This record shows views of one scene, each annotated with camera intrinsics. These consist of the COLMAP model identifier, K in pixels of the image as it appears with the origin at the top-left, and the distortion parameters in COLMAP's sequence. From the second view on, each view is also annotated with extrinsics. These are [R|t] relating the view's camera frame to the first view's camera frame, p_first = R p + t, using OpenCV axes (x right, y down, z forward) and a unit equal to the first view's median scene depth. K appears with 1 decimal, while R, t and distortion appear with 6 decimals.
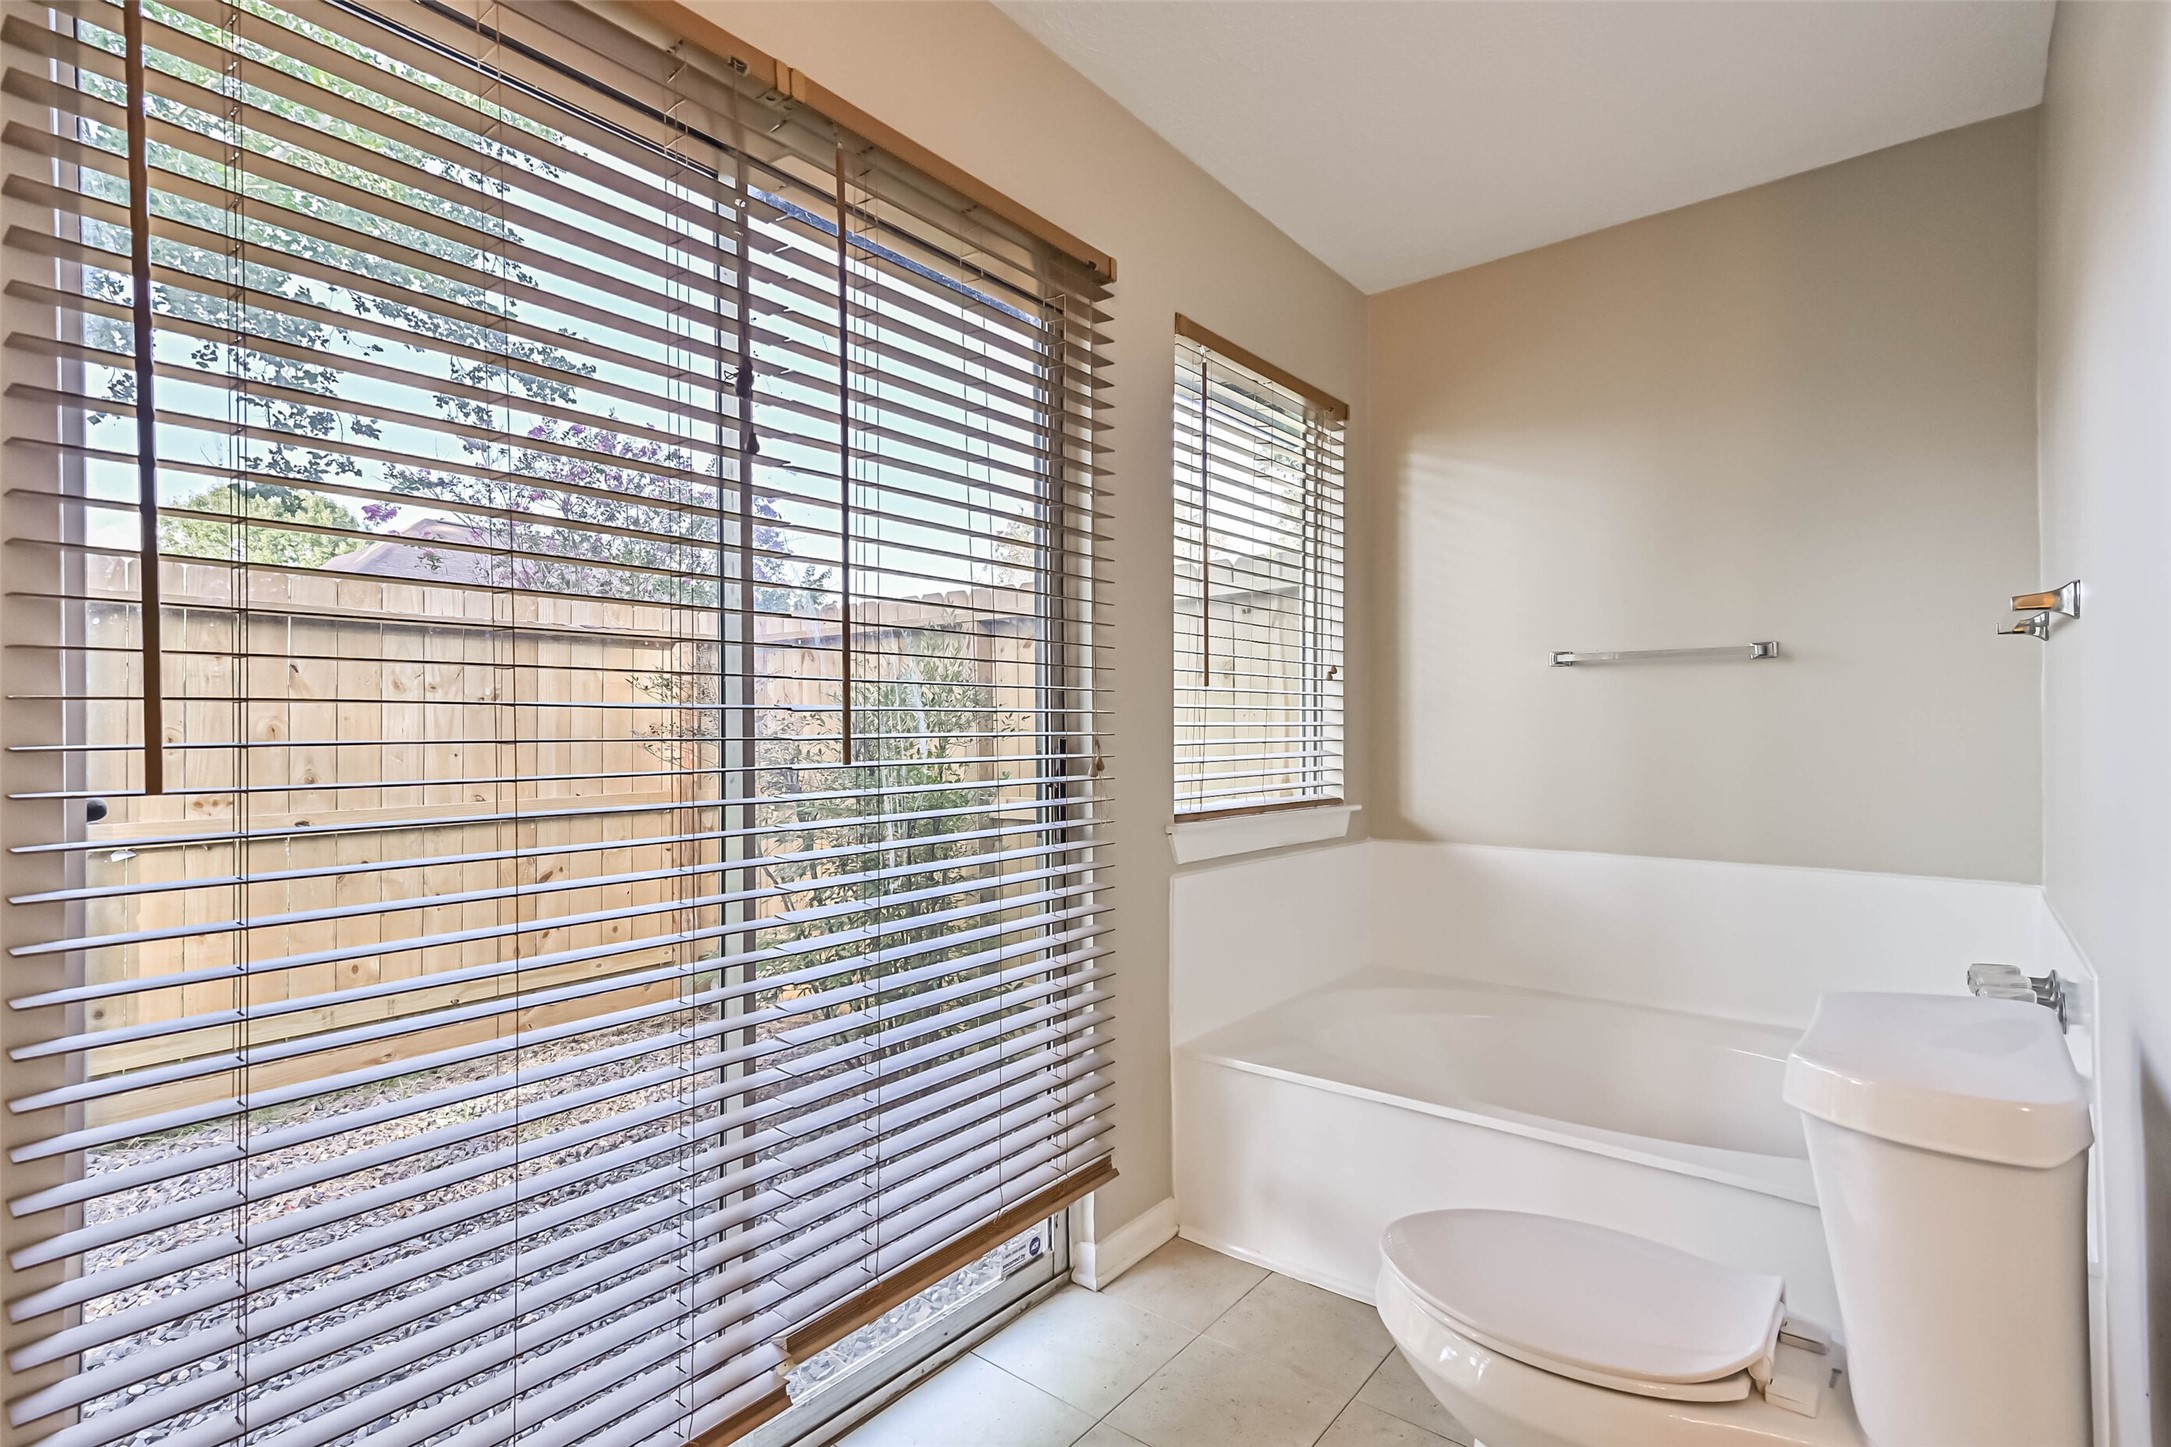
lens RADIAL K [[1012.7, 0, 1085.5], [0, 1012.7, 723.5], [0, 0, 1]] dist [-0.000275, 0.000017]
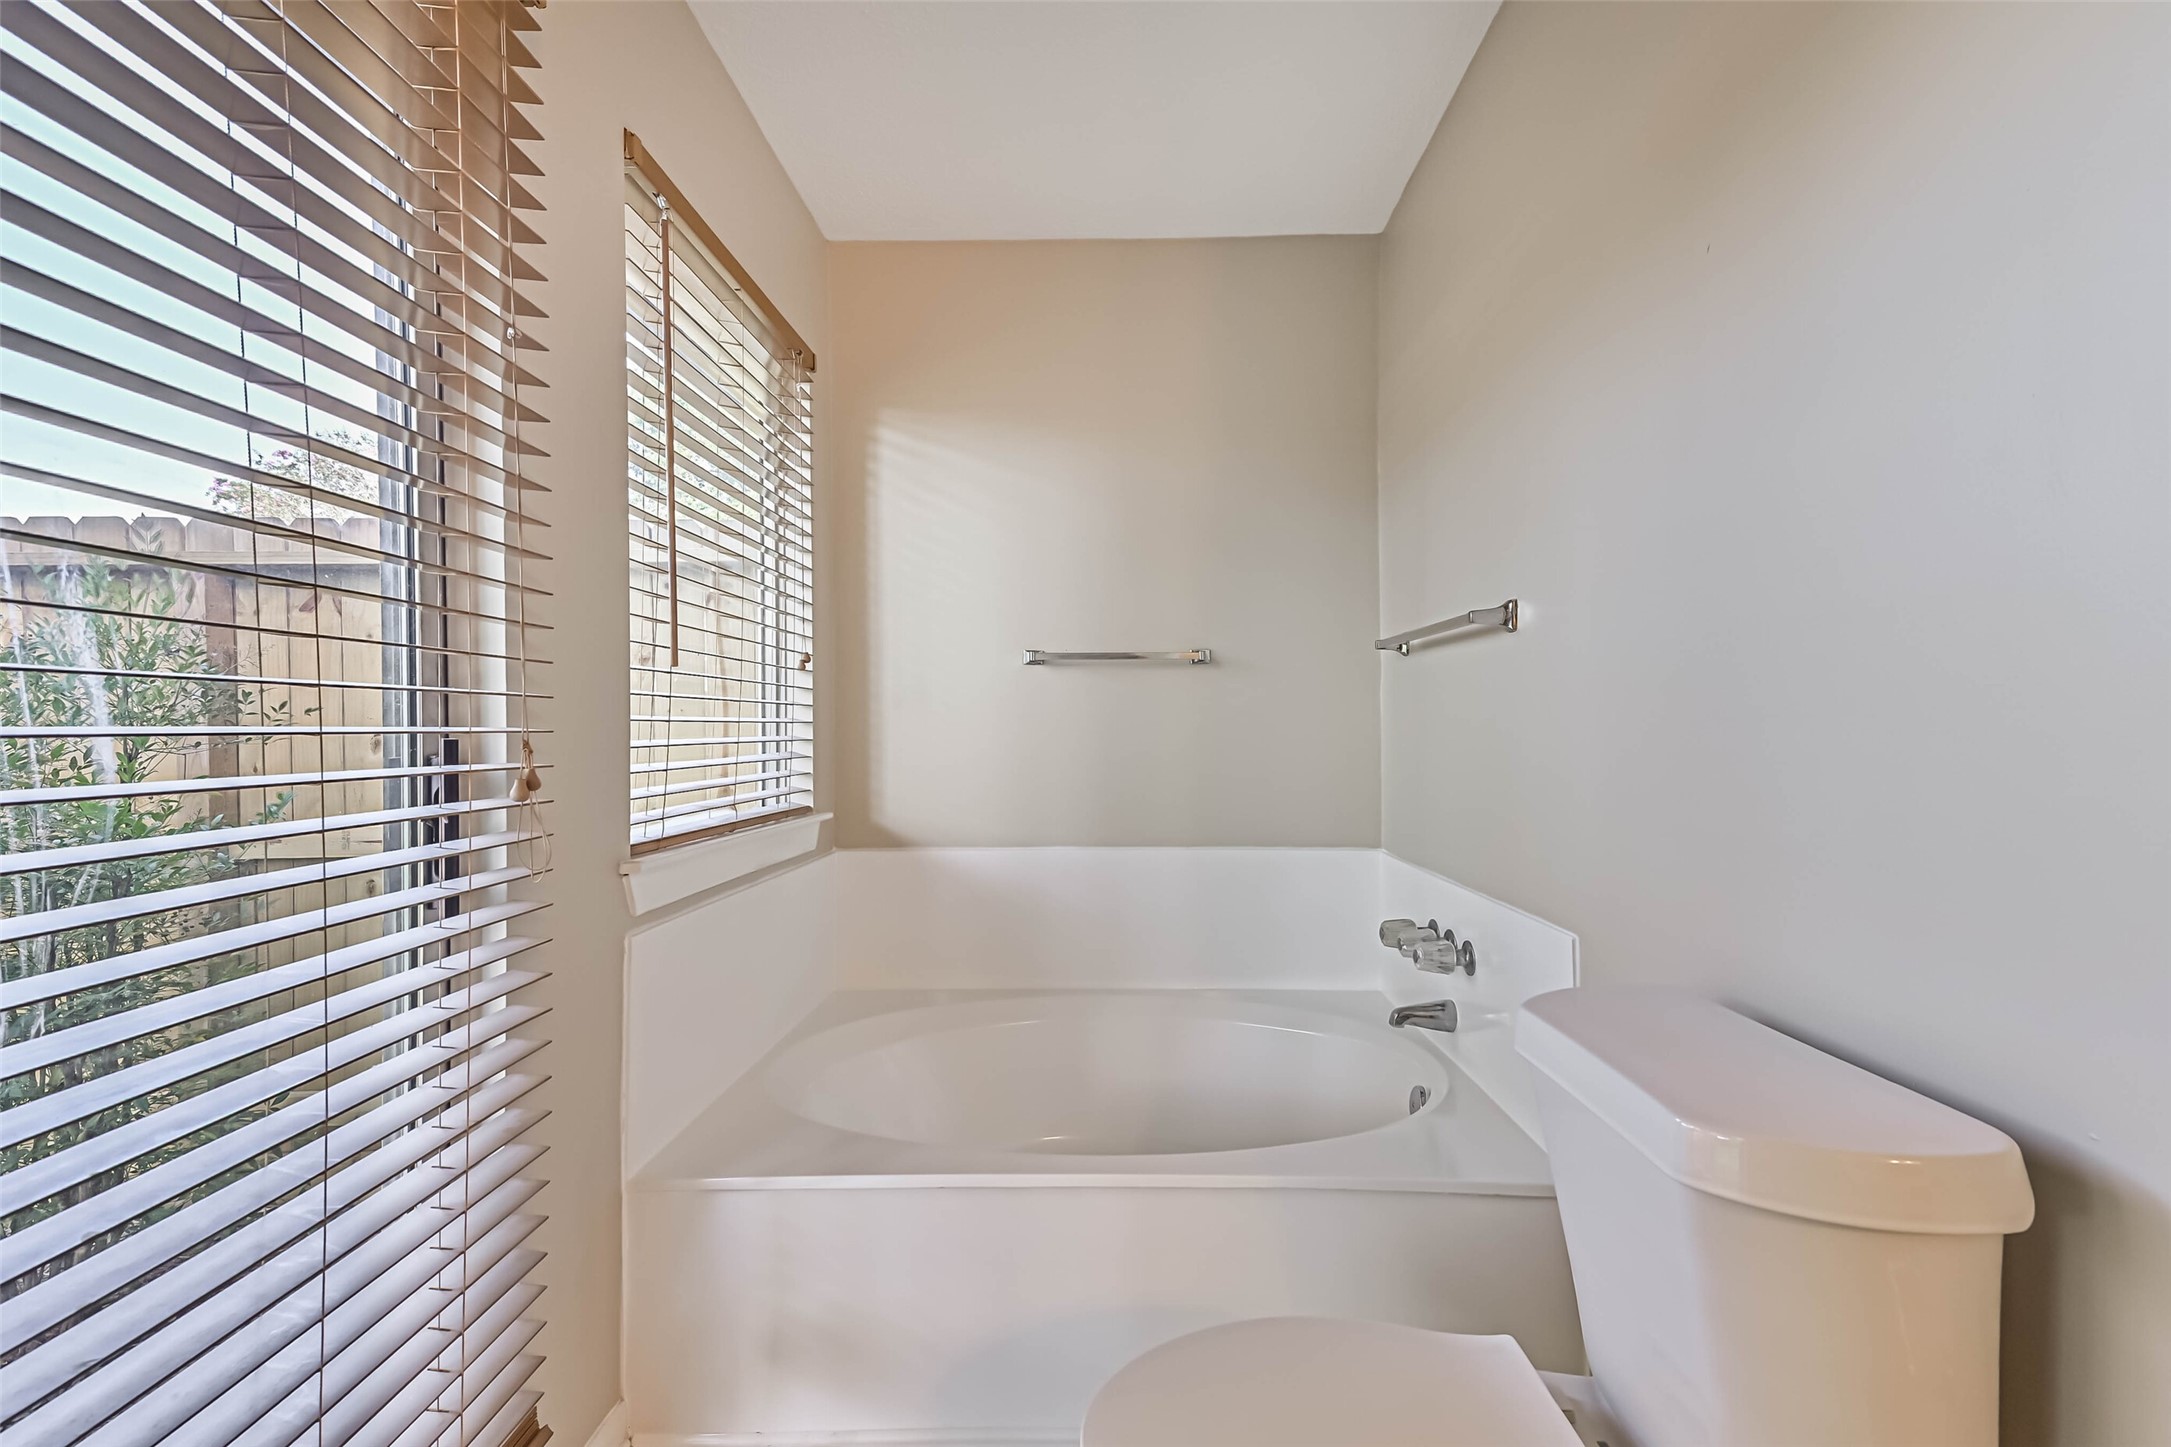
lens RADIAL K [[915.9, 0, 1085.5], [0, 915.9, 723.5], [0, 0, 1]] dist [0.028131, -0.000153]
pose [[0.794814, 0.001771, 0.606850, -0.041735], [0.000257, 0.999995, -0.003256, 0.005482], [-0.606853, 0.002744, 0.794810, 0.248651]]
